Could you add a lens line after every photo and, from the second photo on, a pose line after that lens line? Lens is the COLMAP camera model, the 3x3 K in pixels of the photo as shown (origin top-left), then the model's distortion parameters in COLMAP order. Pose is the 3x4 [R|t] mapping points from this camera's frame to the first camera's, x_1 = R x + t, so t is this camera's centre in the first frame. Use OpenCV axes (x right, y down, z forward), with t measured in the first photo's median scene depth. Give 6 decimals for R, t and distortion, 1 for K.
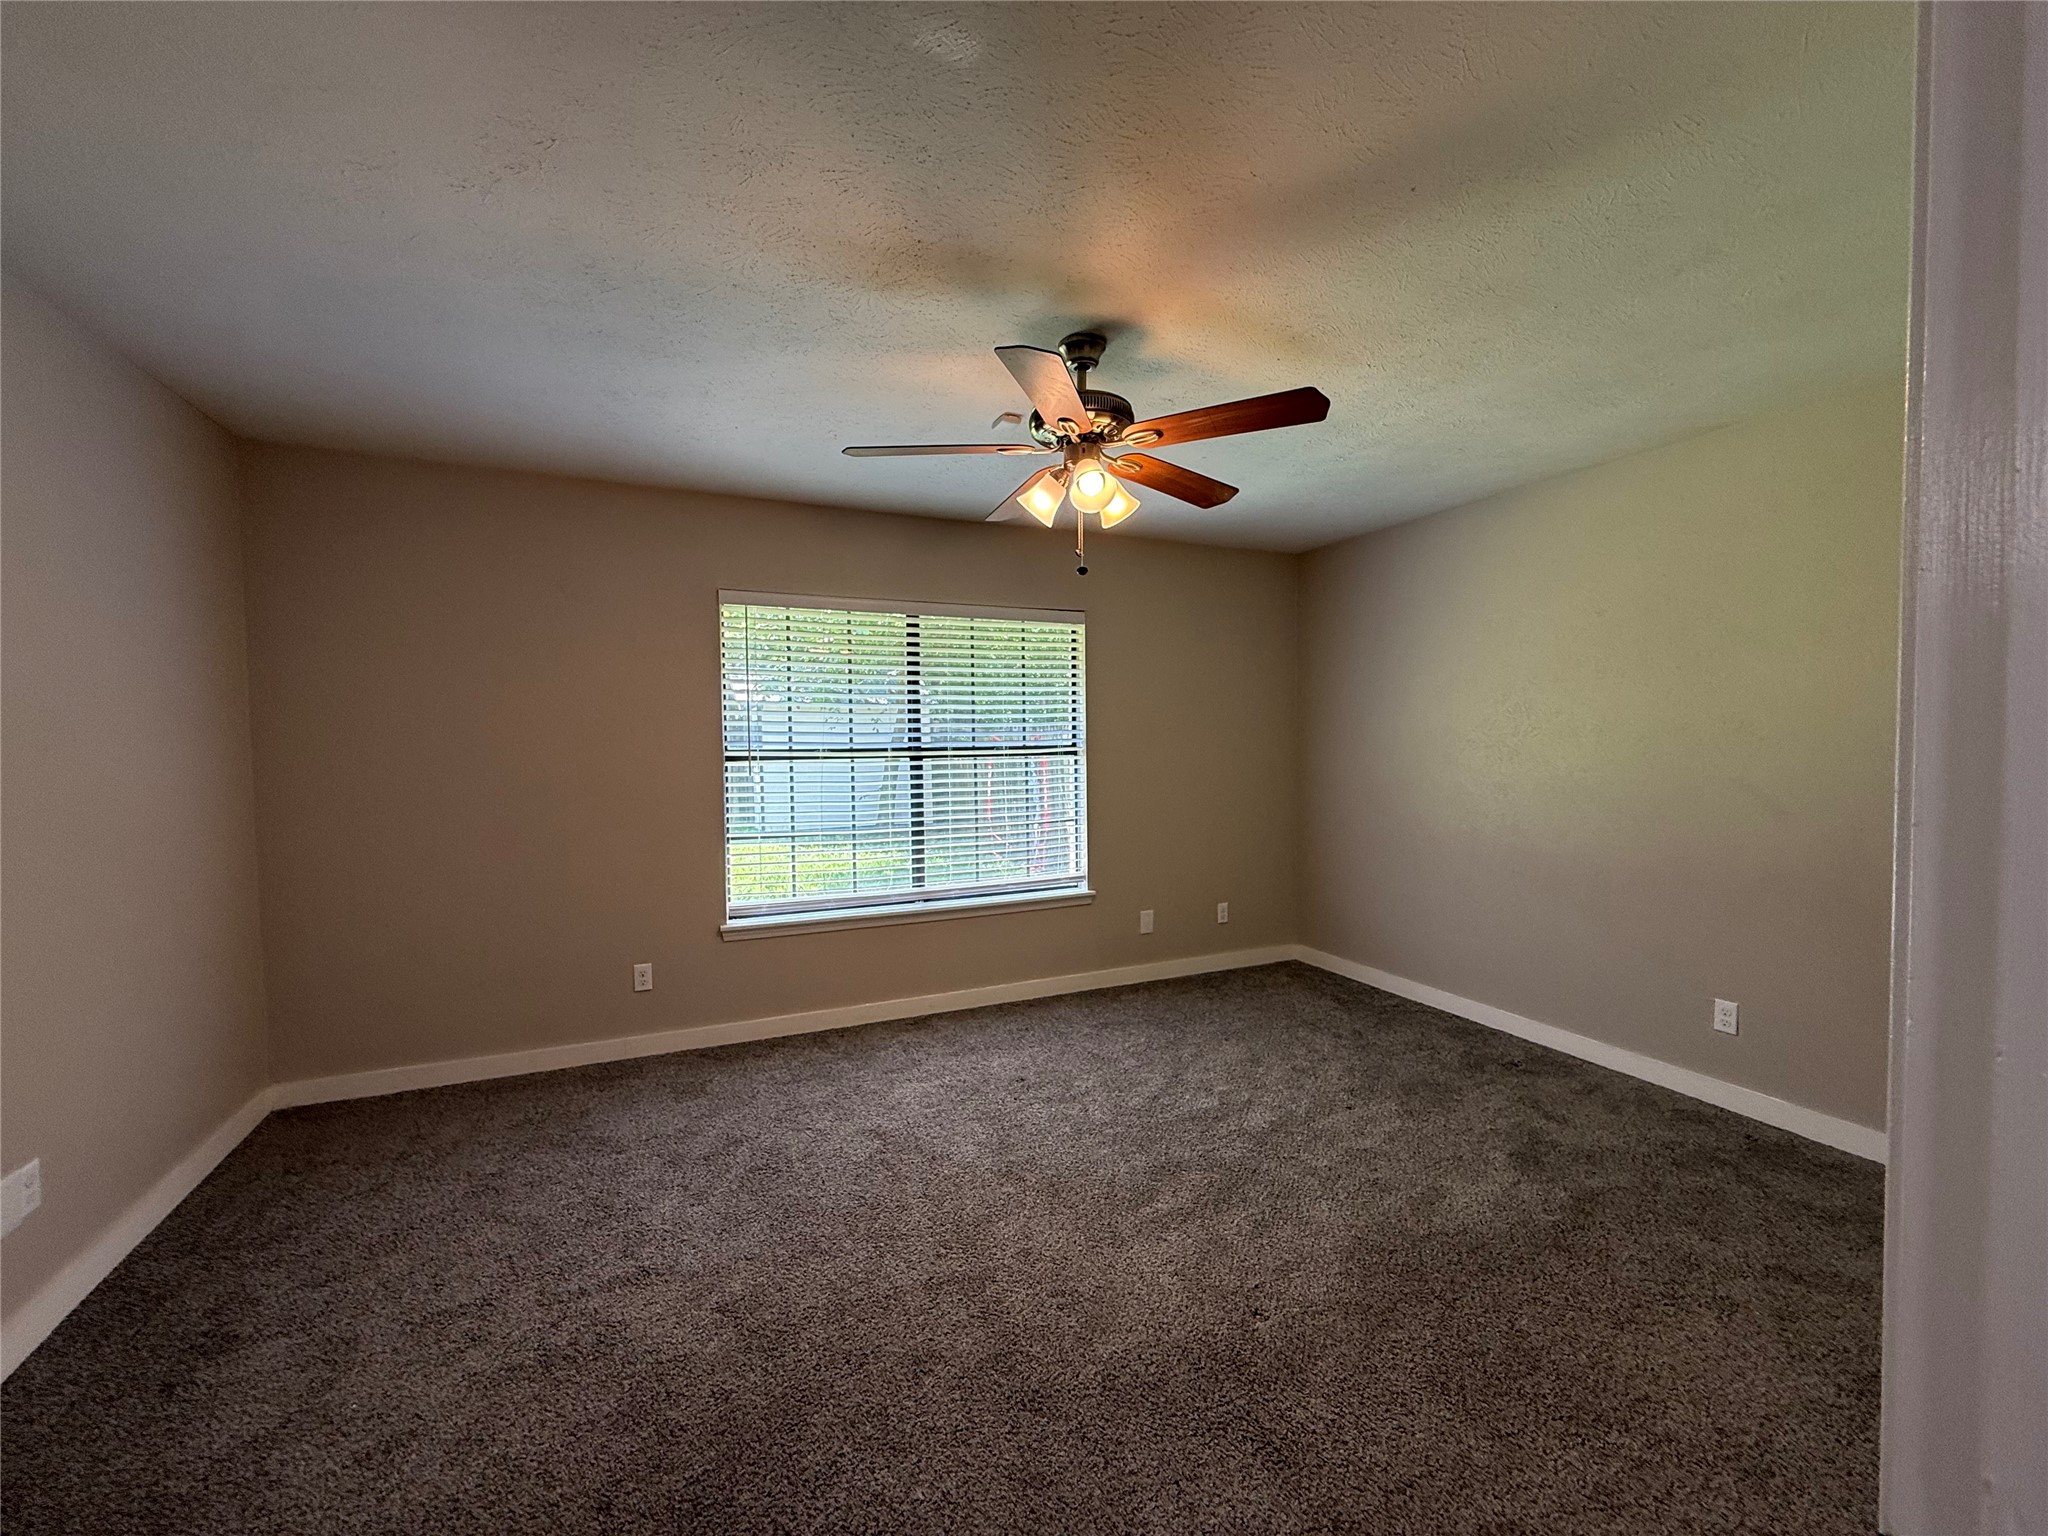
lens RADIAL K [[815.6, 0, 1022.0], [0, 815.6, 770.8], [0, 0, 1]] dist [0.001013, -0.000620]
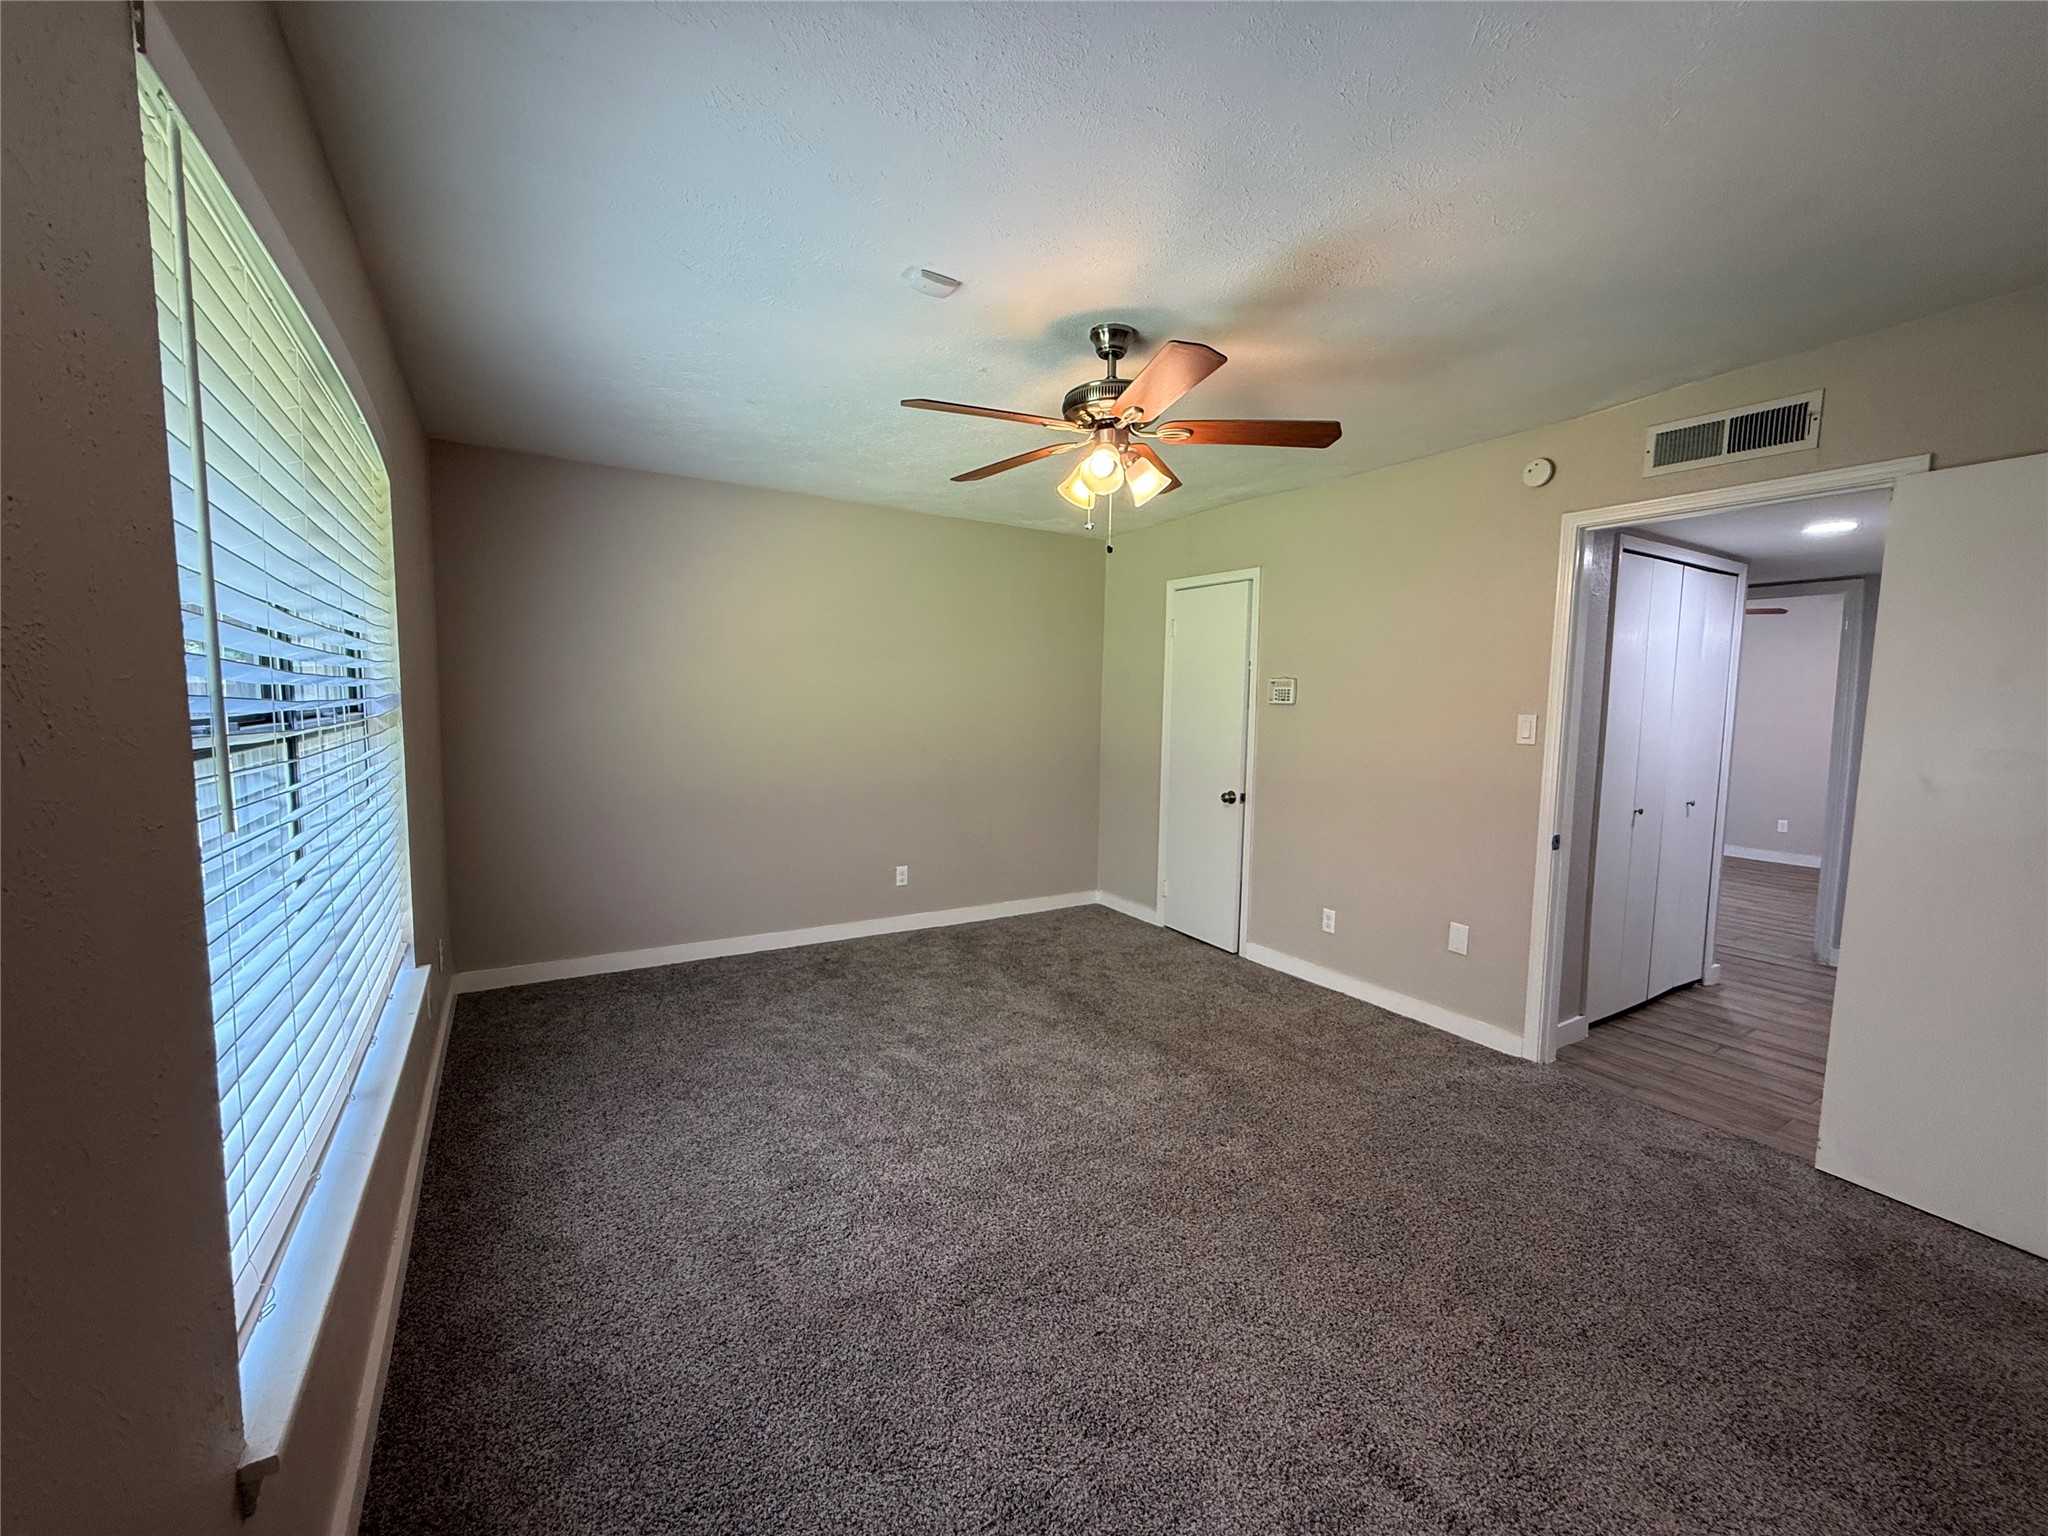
lens RADIAL K [[815.6, 0, 1025.5], [0, 815.6, 765.5], [0, 0, 1]] dist [0.001013, -0.000620]
pose [[-0.151219, -0.069485, 0.986055, -0.558726], [0.021841, 0.997048, 0.073609, -0.023987], [-0.988259, 0.032667, -0.149255, 0.721358]]
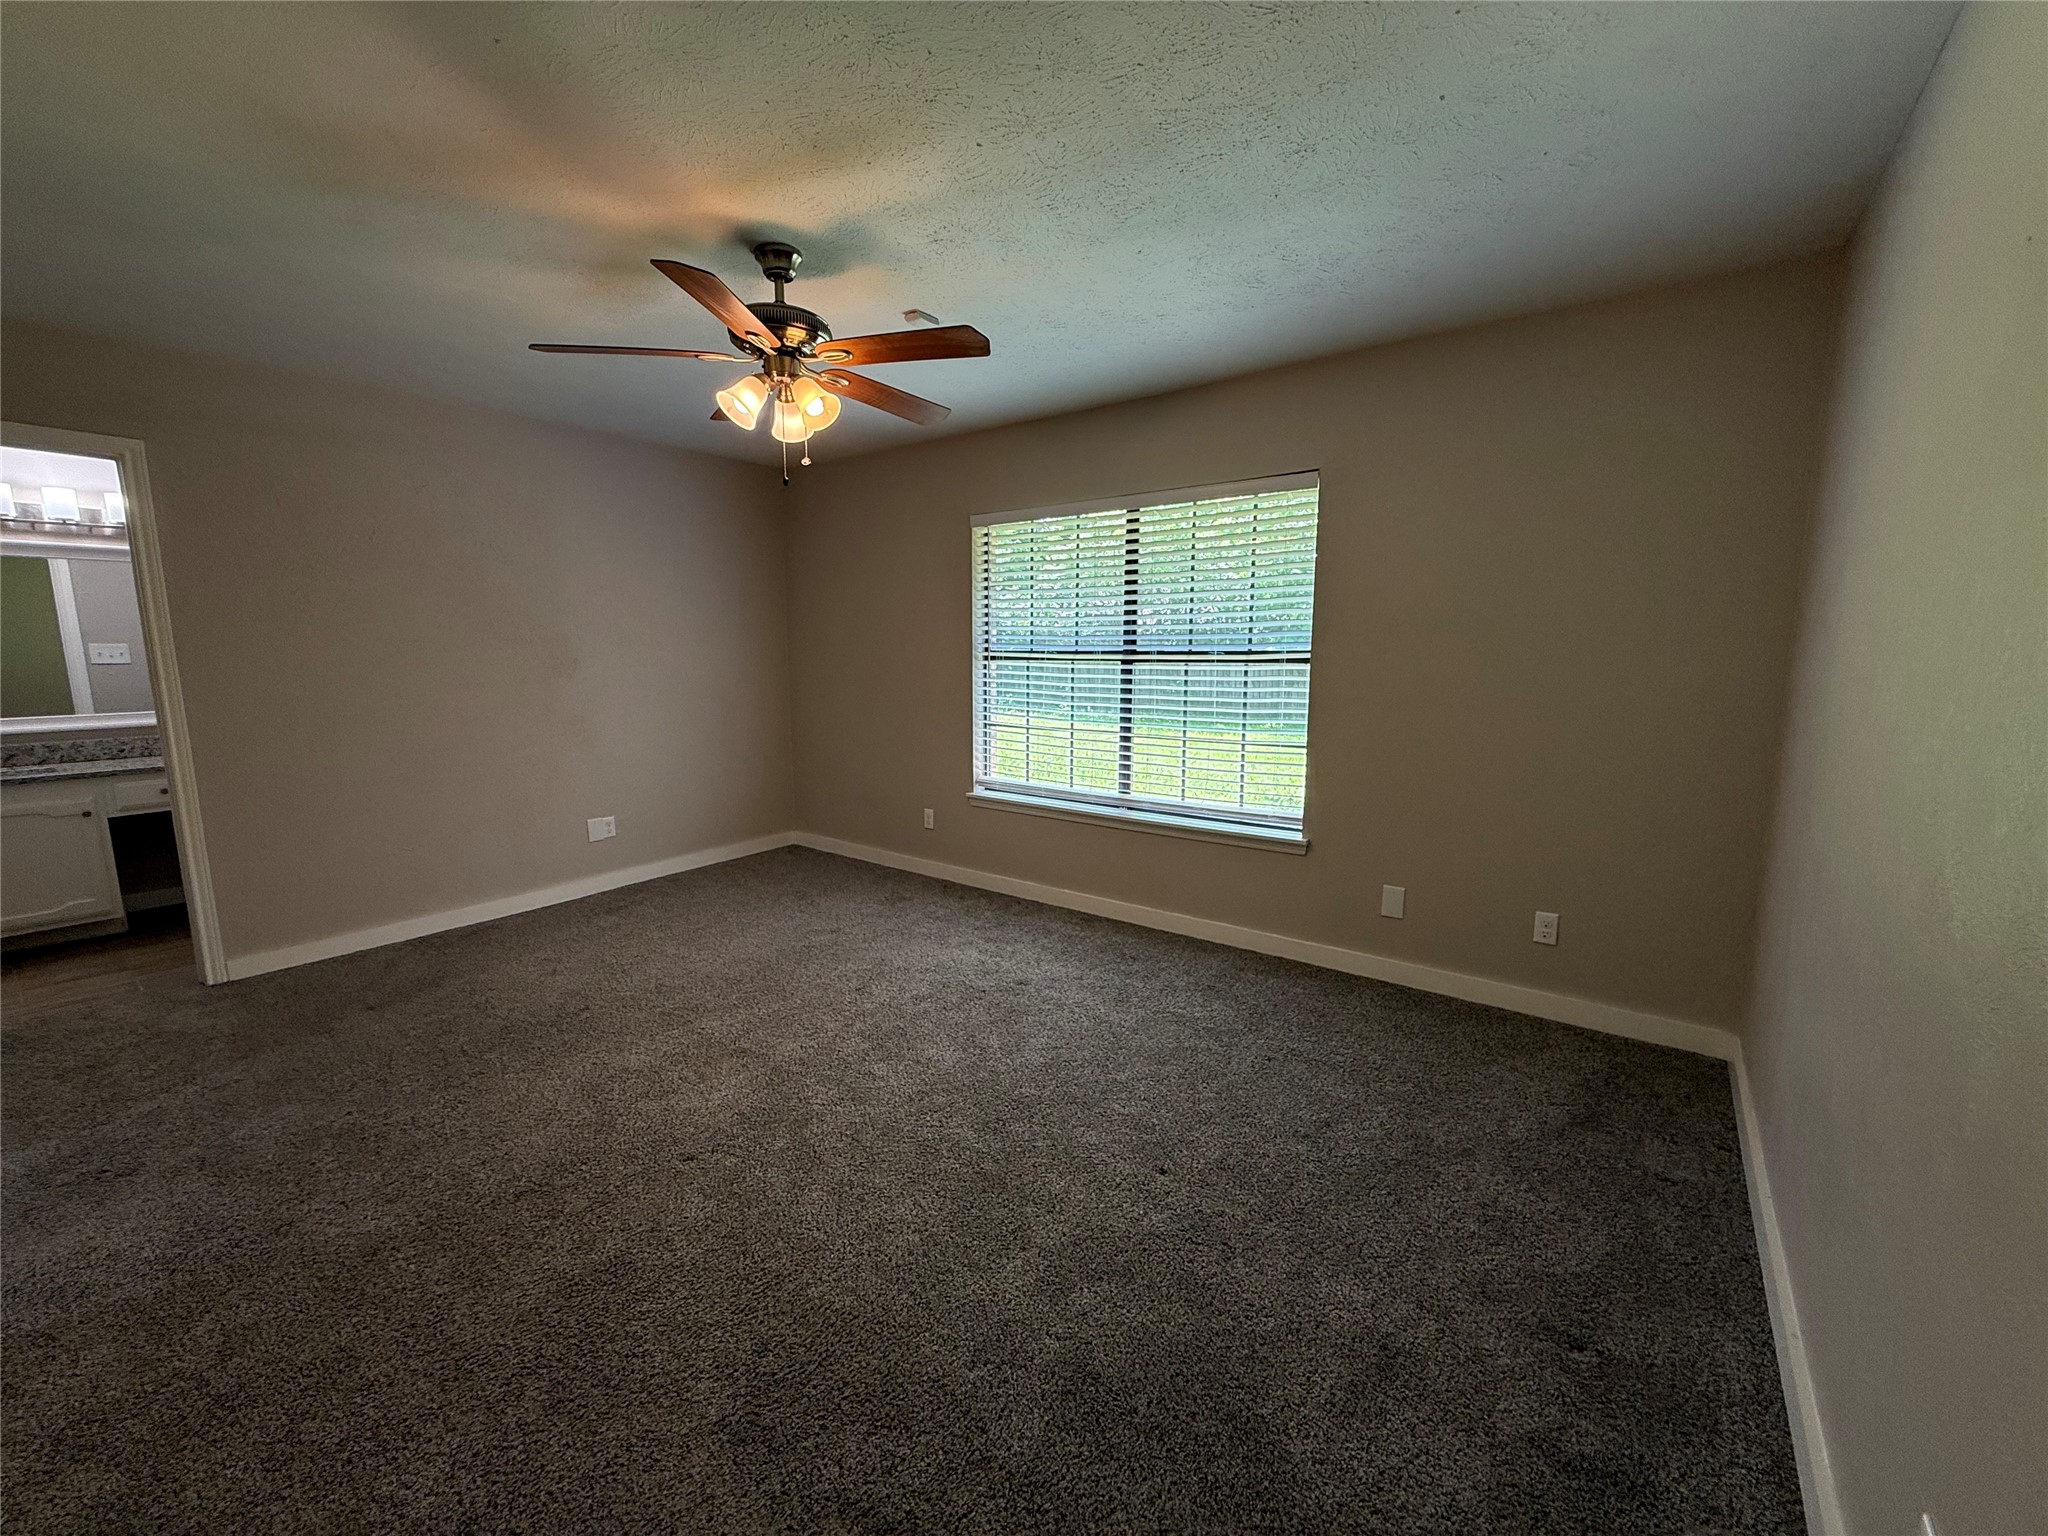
lens RADIAL K [[815.6, 0, 1017.9], [0, 815.6, 769.9], [0, 0, 1]] dist [0.001013, -0.000620]
pose [[0.479427, 0.139170, -0.866476, 0.666089], [-0.034983, 0.989592, 0.139588, -0.019052], [0.876884, -0.036610, 0.479306, 0.415132]]
